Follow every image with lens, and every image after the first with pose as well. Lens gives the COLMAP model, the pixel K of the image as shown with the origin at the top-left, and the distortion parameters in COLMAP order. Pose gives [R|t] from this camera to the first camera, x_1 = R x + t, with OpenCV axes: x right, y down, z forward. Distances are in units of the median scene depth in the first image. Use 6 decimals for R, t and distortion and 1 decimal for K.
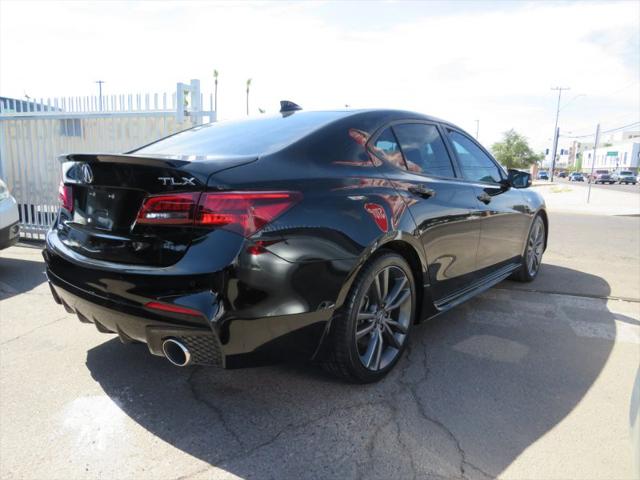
lens RADIAL K [[468.8, 0, 319.6], [0, 468.8, 243.8], [0, 0, 1]] dist [-0.056506, 0.040087]
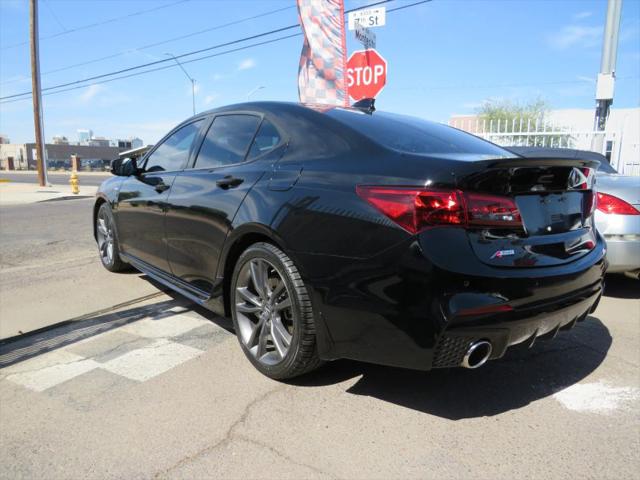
lens RADIAL K [[465.2, 0, 317.2], [0, 465.2, 241.6], [0, 0, 1]] dist [-0.029440, 0.011459]
pose [[0.187235, -0.184208, 0.964889, -1.482437], [0.155423, 0.975442, 0.156064, -0.243081], [-0.969942, 0.120746, 0.211267, 1.251366]]
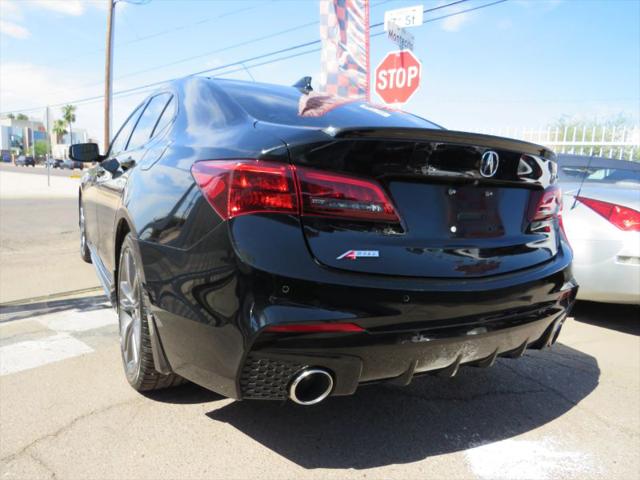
lens RADIAL K [[465.2, 0, 317.2], [0, 465.2, 241.6], [0, 0, 1]] dist [-0.029440, 0.011459]
pose [[0.330251, -0.143282, 0.932955, -1.218935], [0.110310, 0.987497, 0.112611, -0.134120], [-0.937425, 0.065725, 0.341928, 0.945625]]
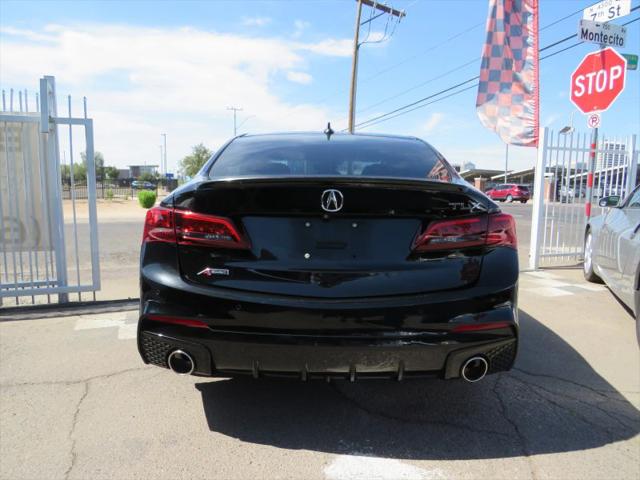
lens RADIAL K [[465.8, 0, 309.9], [0, 465.8, 244.1], [0, 0, 1]] dist [-0.058073, 0.055480]
pose [[0.776055, -0.096220, 0.623281, -1.009782], [0.111382, 0.993669, 0.014717, -0.084653], [-0.620751, 0.058001, 0.781859, 0.334954]]
